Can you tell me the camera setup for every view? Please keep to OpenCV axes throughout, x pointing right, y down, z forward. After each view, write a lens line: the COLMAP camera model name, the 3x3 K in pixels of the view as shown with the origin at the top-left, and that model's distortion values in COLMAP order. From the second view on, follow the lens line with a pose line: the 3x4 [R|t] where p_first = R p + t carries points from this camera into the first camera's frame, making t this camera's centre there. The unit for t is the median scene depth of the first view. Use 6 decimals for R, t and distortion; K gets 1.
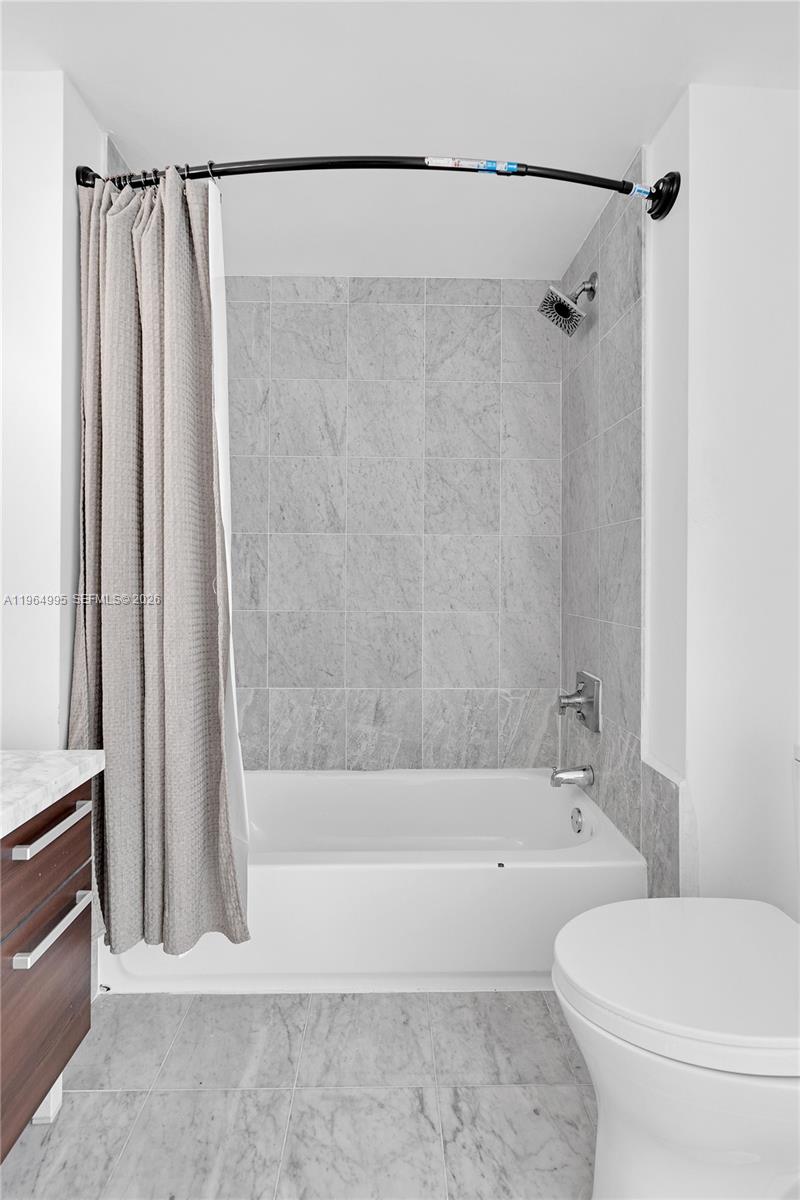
lens RADIAL K [[568.6, 0, 396.7], [0, 568.6, 580.3], [0, 0, 1]] dist [-0.004175, 0.000250]
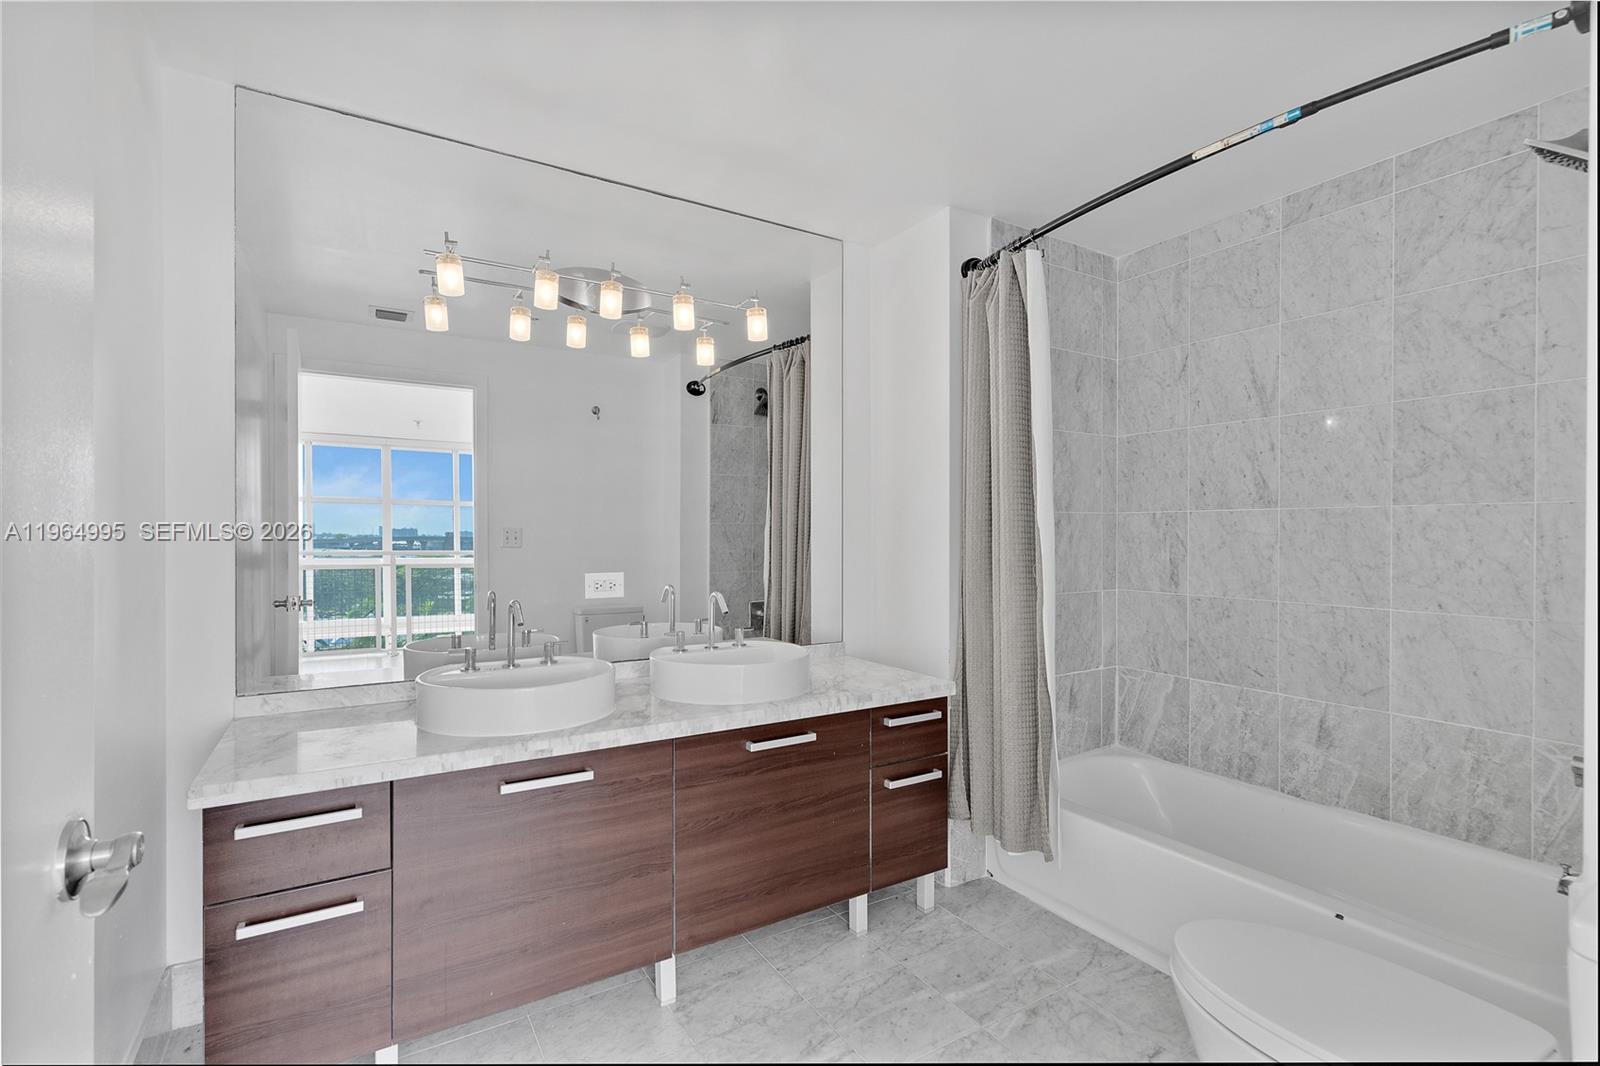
lens RADIAL K [[732.4, 0, 804.3], [0, 732.4, 536.8], [0, 0, 1]] dist [-0.001493, 0.000407]
pose [[0.510151, -0.001467, -0.860084, 0.477770], [0.006063, 0.999980, 0.001891, -0.046370], [0.860064, -0.006179, 0.510149, -0.145491]]
